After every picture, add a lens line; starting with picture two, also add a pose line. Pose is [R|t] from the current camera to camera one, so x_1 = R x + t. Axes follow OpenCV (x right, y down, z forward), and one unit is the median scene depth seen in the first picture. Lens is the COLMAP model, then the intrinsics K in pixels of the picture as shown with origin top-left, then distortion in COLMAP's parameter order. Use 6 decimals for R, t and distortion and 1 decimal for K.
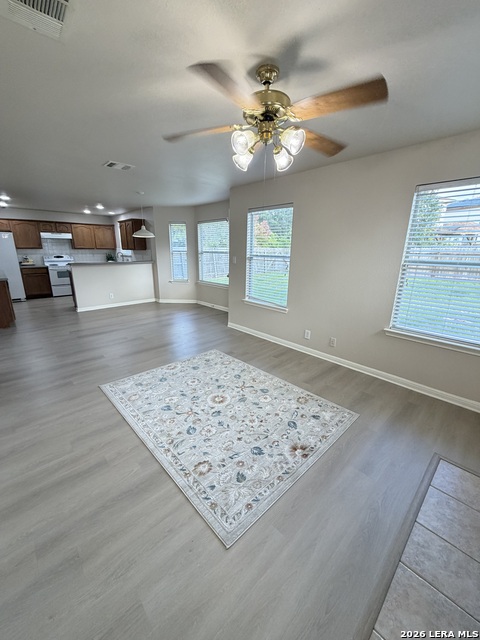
lens RADIAL K [[255.4, 0, 239.4], [0, 255.4, 317.8], [0, 0, 1]] dist [-0.000697, -0.000048]
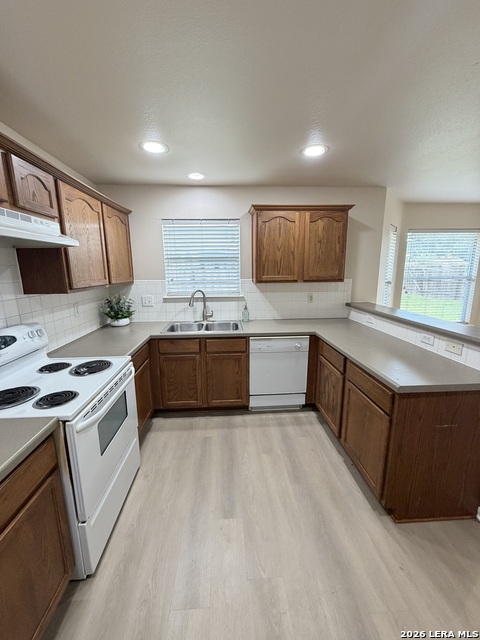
lens RADIAL K [[255.4, 0, 239.4], [0, 255.4, 317.8], [0, 0, 1]] dist [-0.000697, -0.000048]
pose [[0.635395, -0.162276, 0.754943, -0.842640], [0.219200, 0.975355, 0.025165, -0.257305], [-0.740422, 0.149494, 0.655307, 0.871682]]
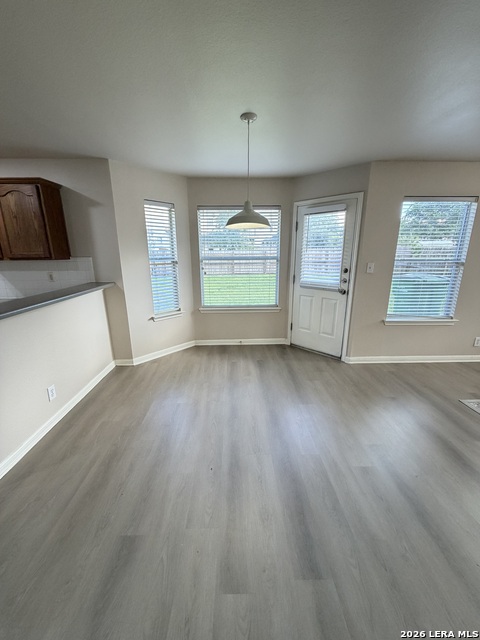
lens RADIAL K [[255.4, 0, 239.4], [0, 255.4, 317.8], [0, 0, 1]] dist [-0.000697, -0.000048]
pose [[0.665107, -0.202114, 0.718876, -0.523542], [0.205474, 0.975048, 0.084032, -0.150854], [-0.717922, 0.091820, 0.690041, 0.526688]]
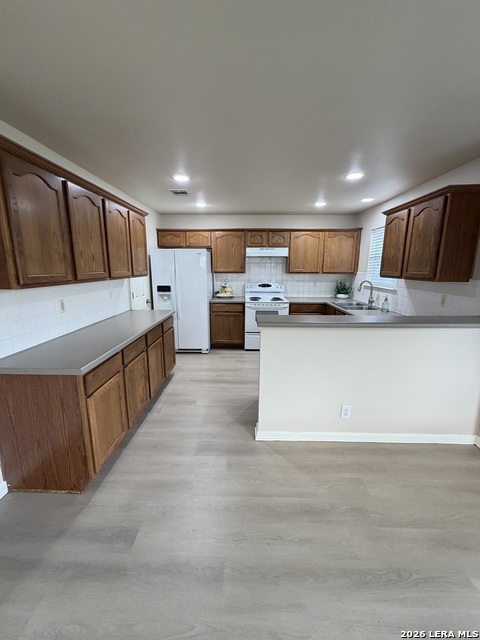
lens RADIAL K [[255.4, 0, 239.4], [0, 255.4, 317.8], [0, 0, 1]] dist [-0.000697, -0.000048]
pose [[0.712309, 0.130337, -0.689658, -0.355727], [-0.179672, 0.983727, 0.000339, -0.172441], [0.678479, 0.123671, 0.724135, 0.591543]]
